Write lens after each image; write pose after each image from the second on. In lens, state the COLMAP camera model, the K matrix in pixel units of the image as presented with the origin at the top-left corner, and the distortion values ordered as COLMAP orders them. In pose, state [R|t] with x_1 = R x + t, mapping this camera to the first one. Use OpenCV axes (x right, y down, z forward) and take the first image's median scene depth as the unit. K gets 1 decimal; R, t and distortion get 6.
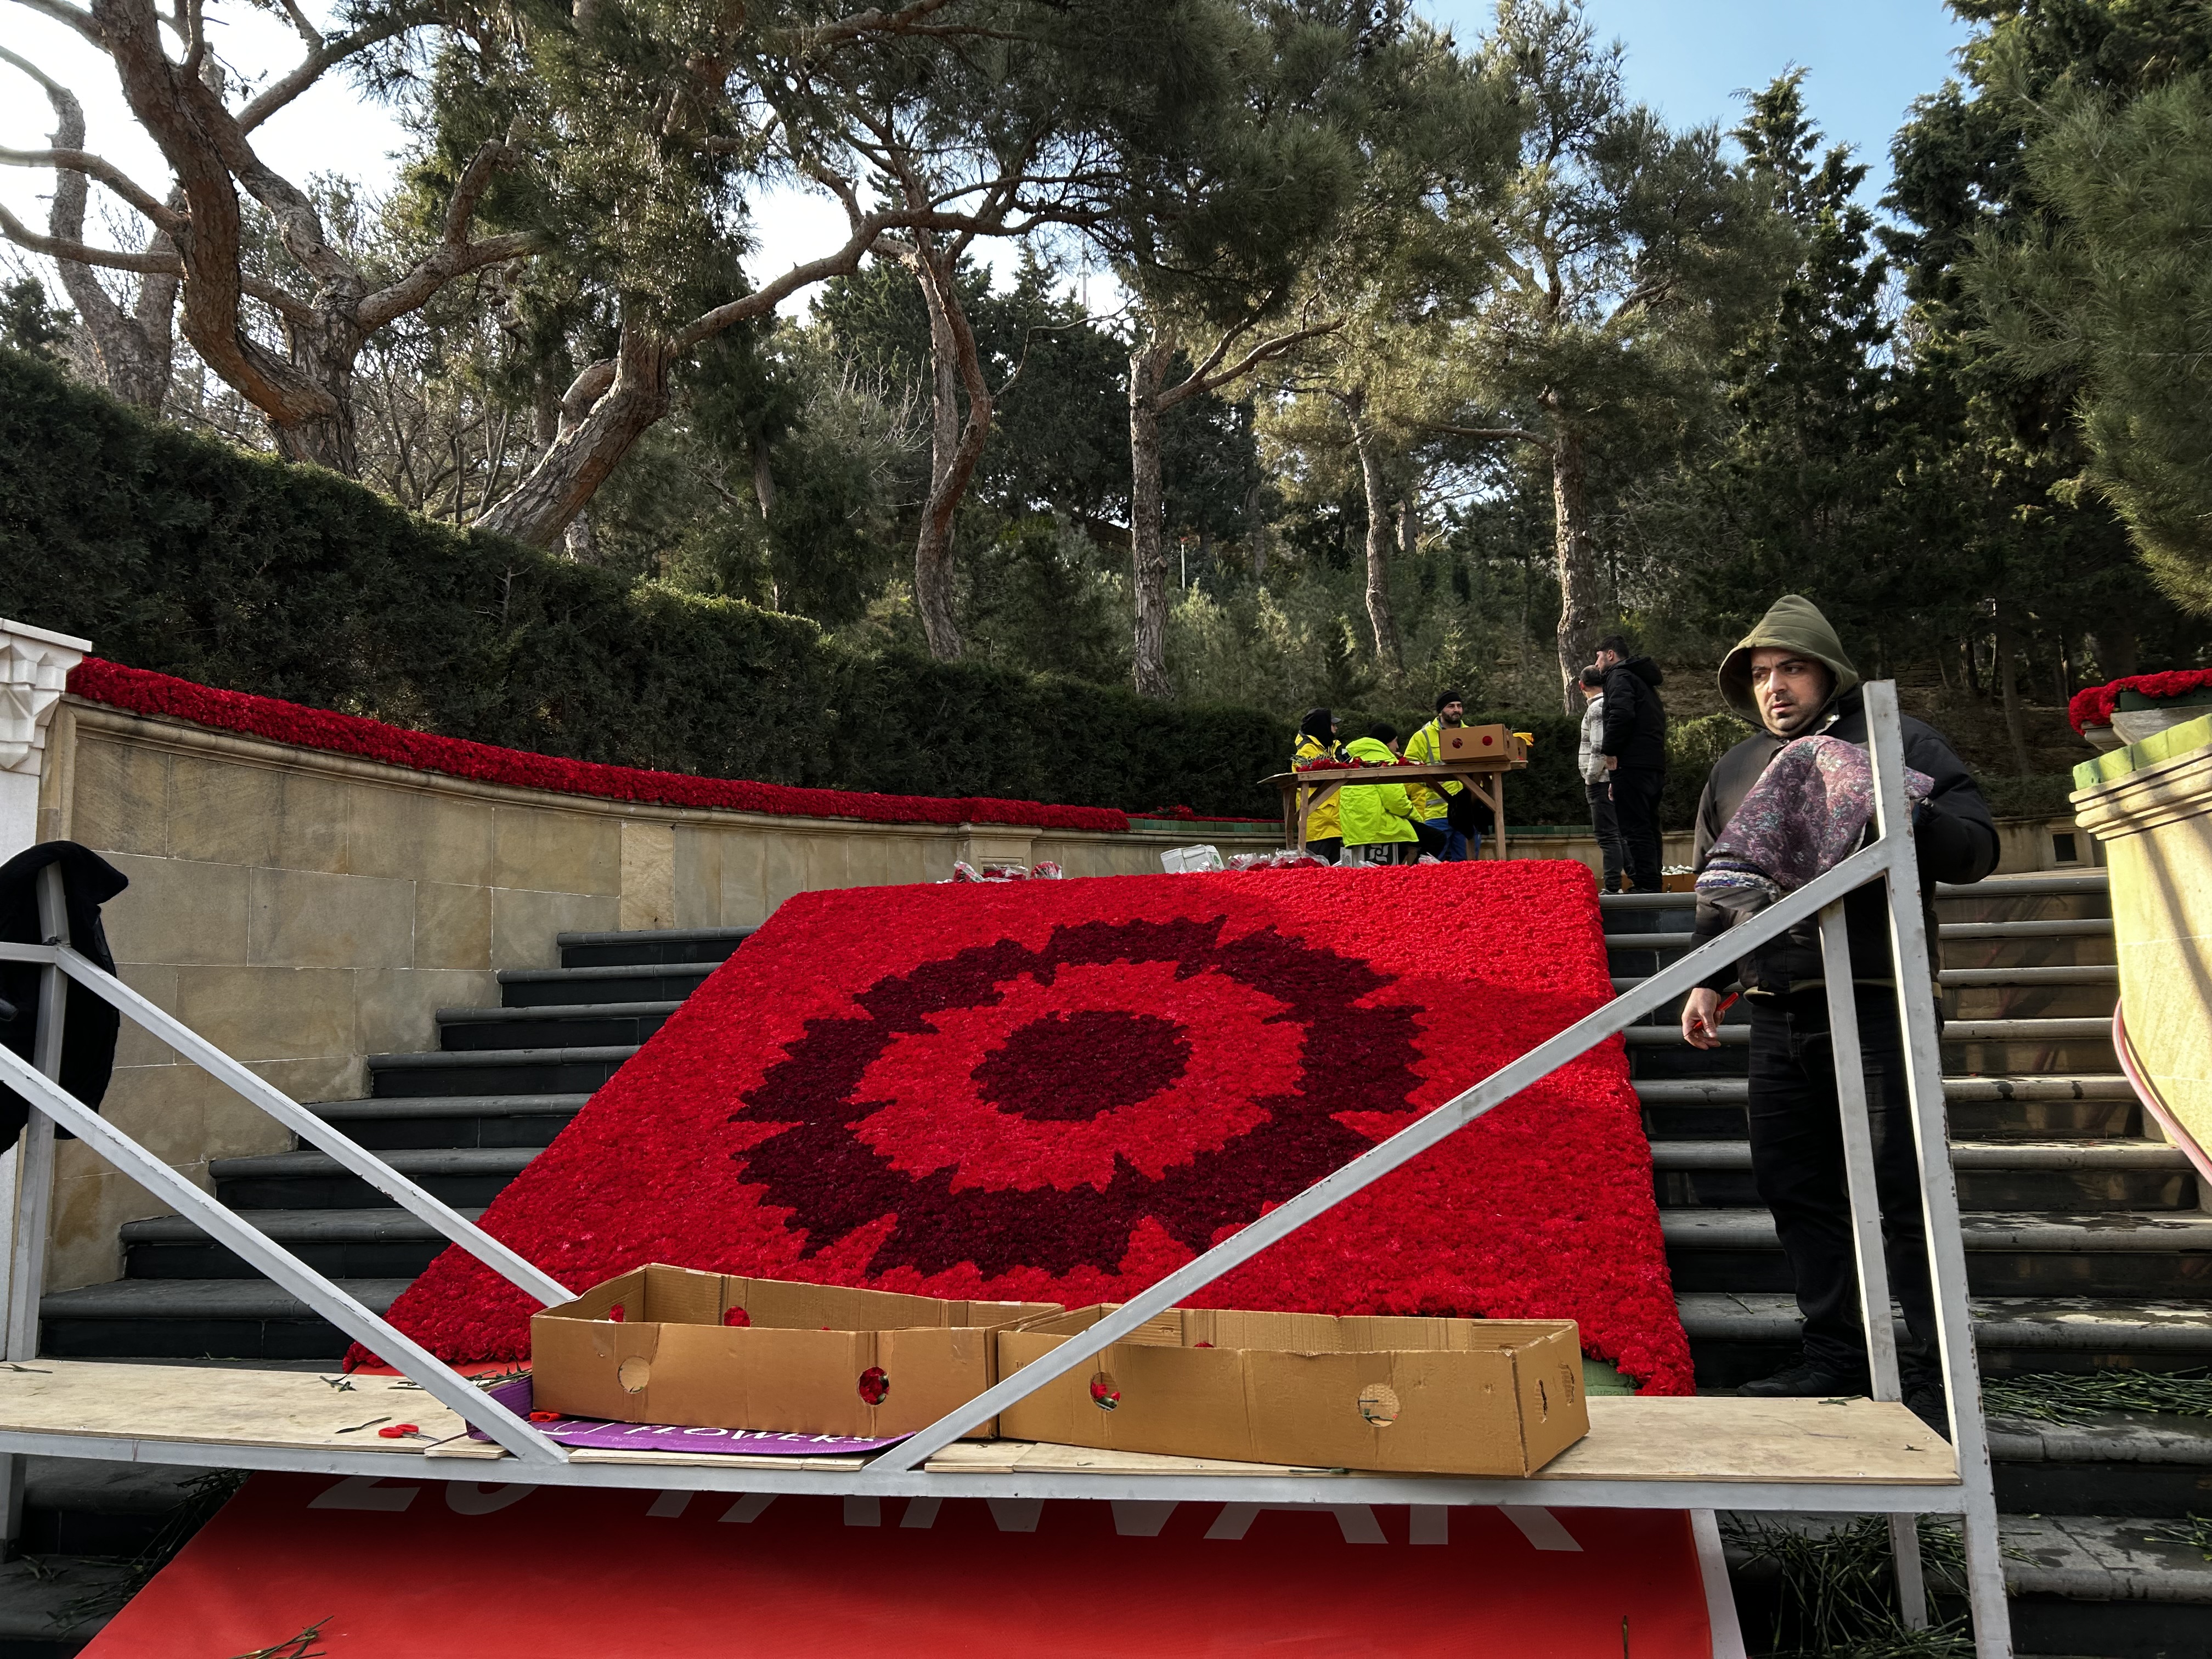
lens RADIAL K [[1572.5, 0, 1157.5], [0, 1572.5, 829.7], [0, 0, 1]] dist [0.026122, -0.016809]
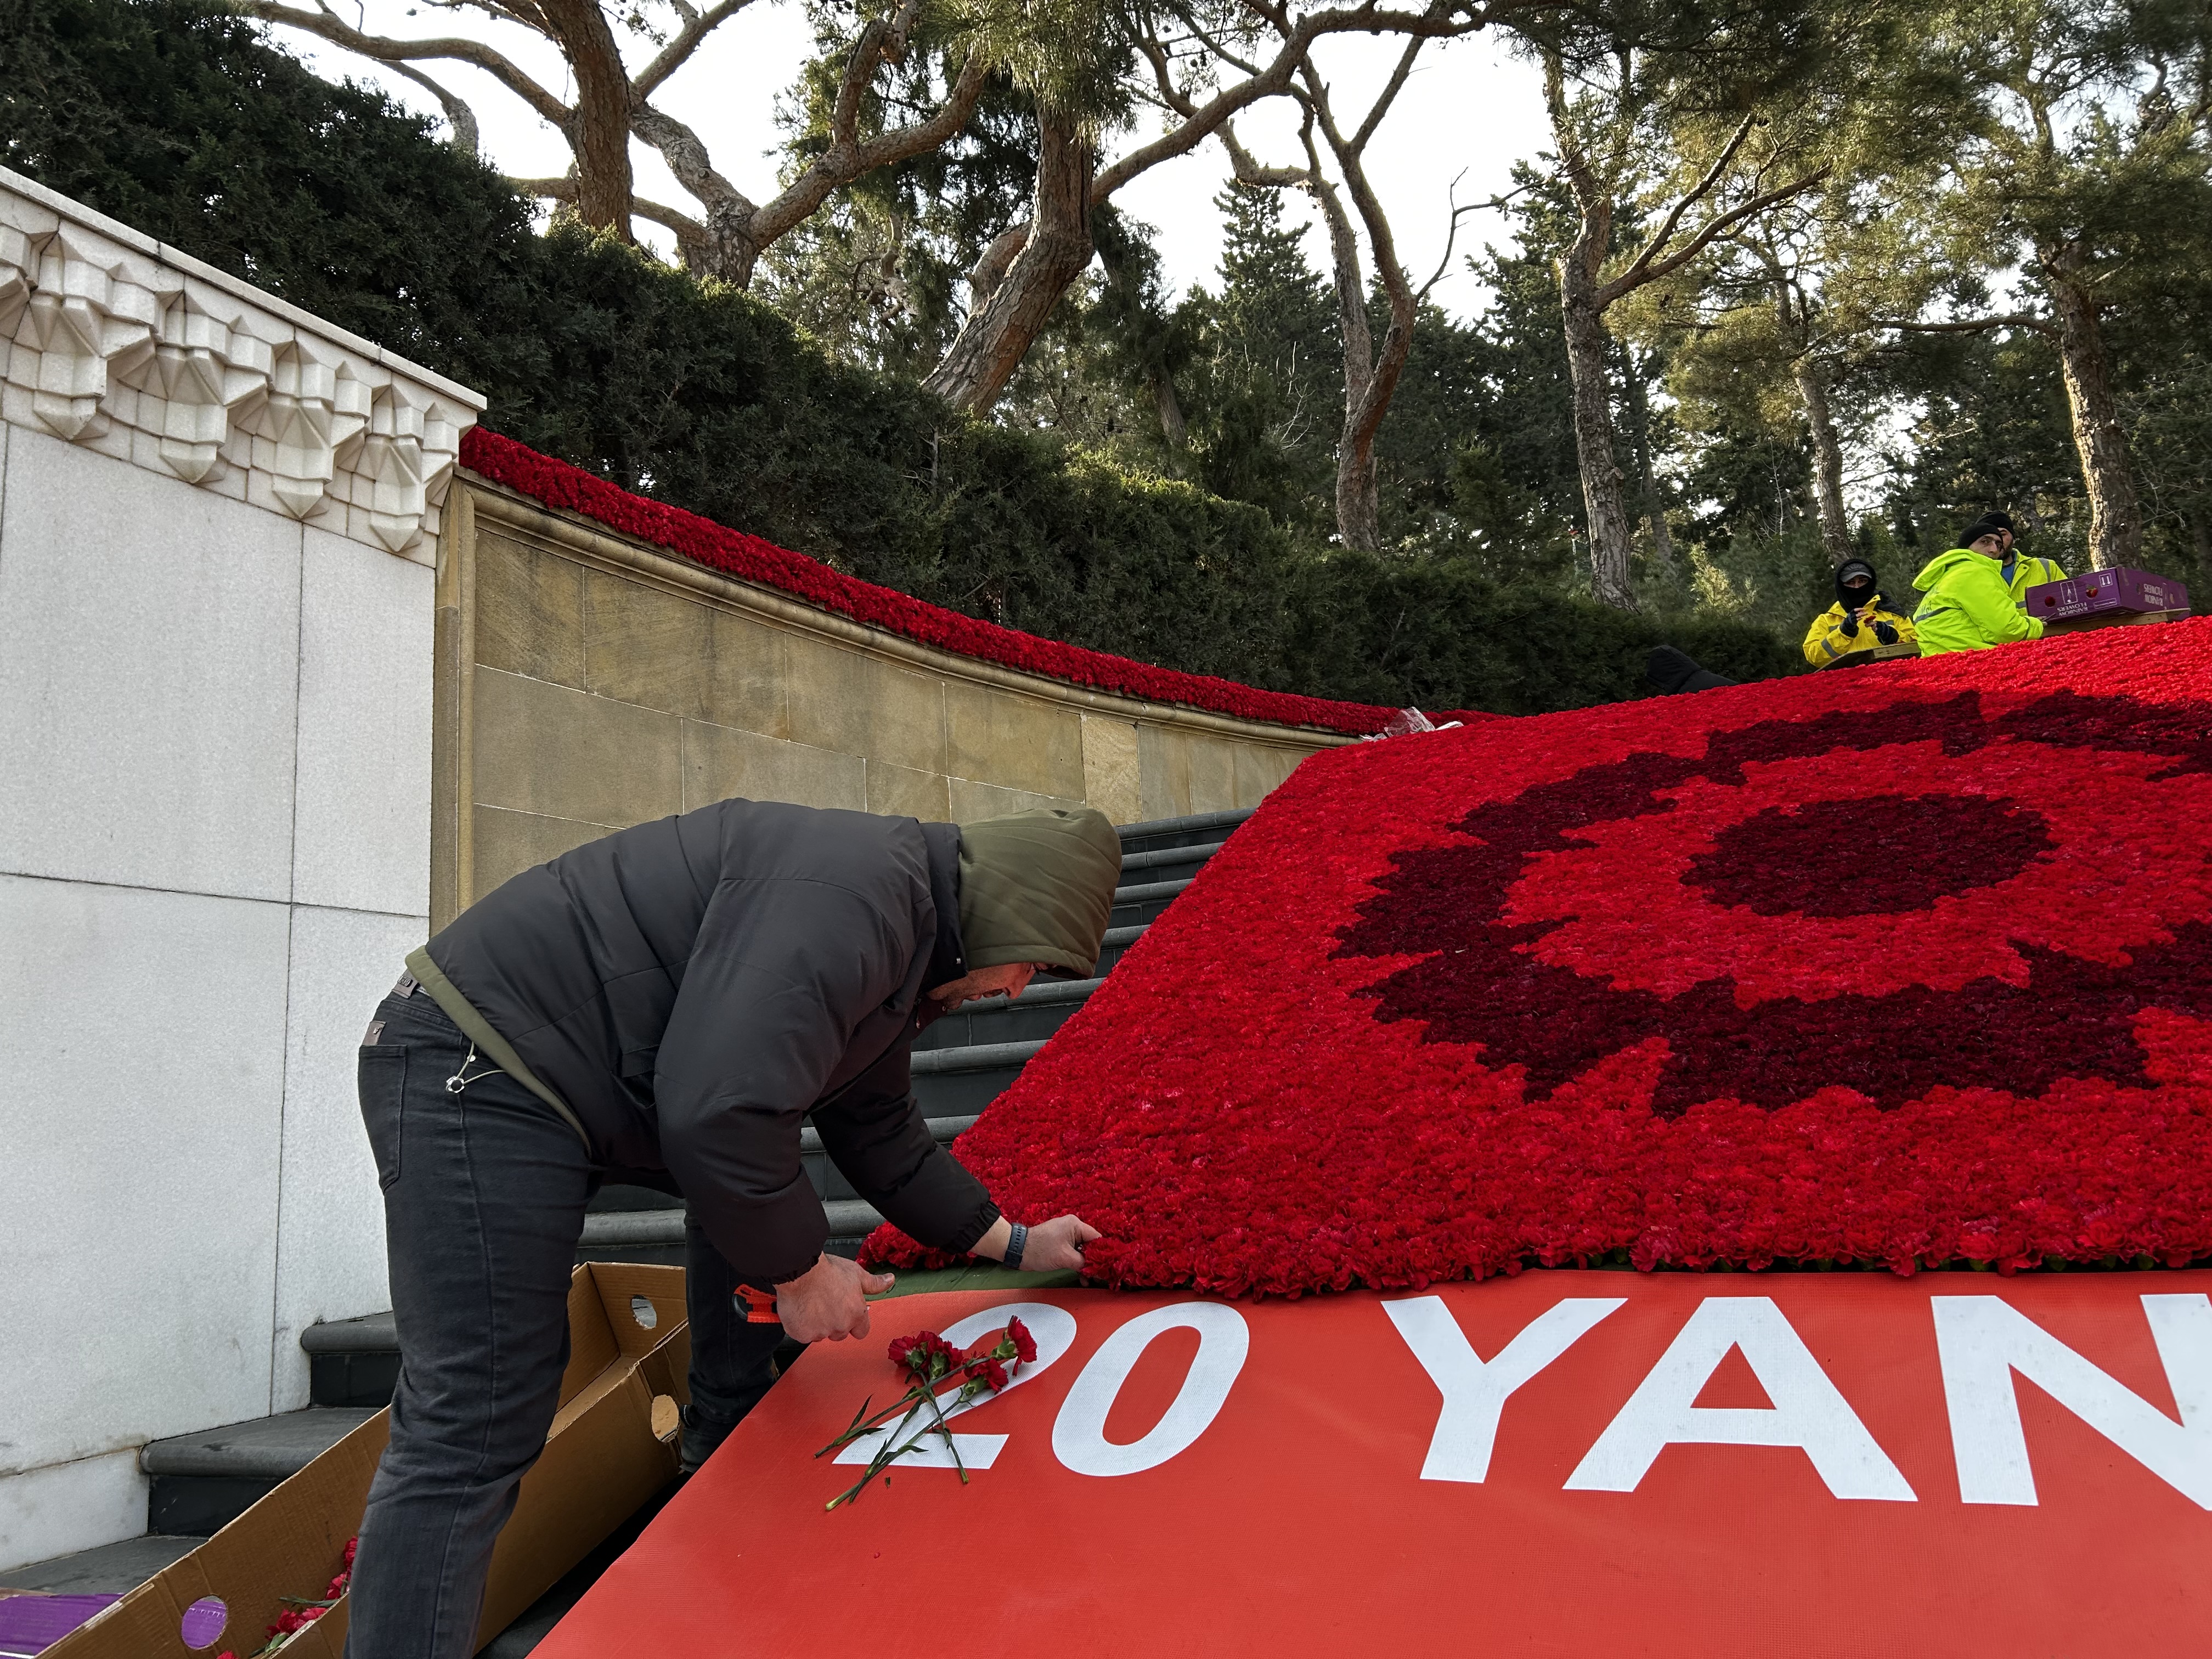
lens RADIAL K [[1630.2, 0, 1189.1], [0, 1630.2, 822.2], [0, 0, 1]] dist [0.132969, -0.241043]
pose [[0.976073, -0.065541, -0.207331, -0.133292], [0.057935, 0.997413, -0.042556, 0.113039], [0.209584, 0.029526, 0.977345, 0.209510]]
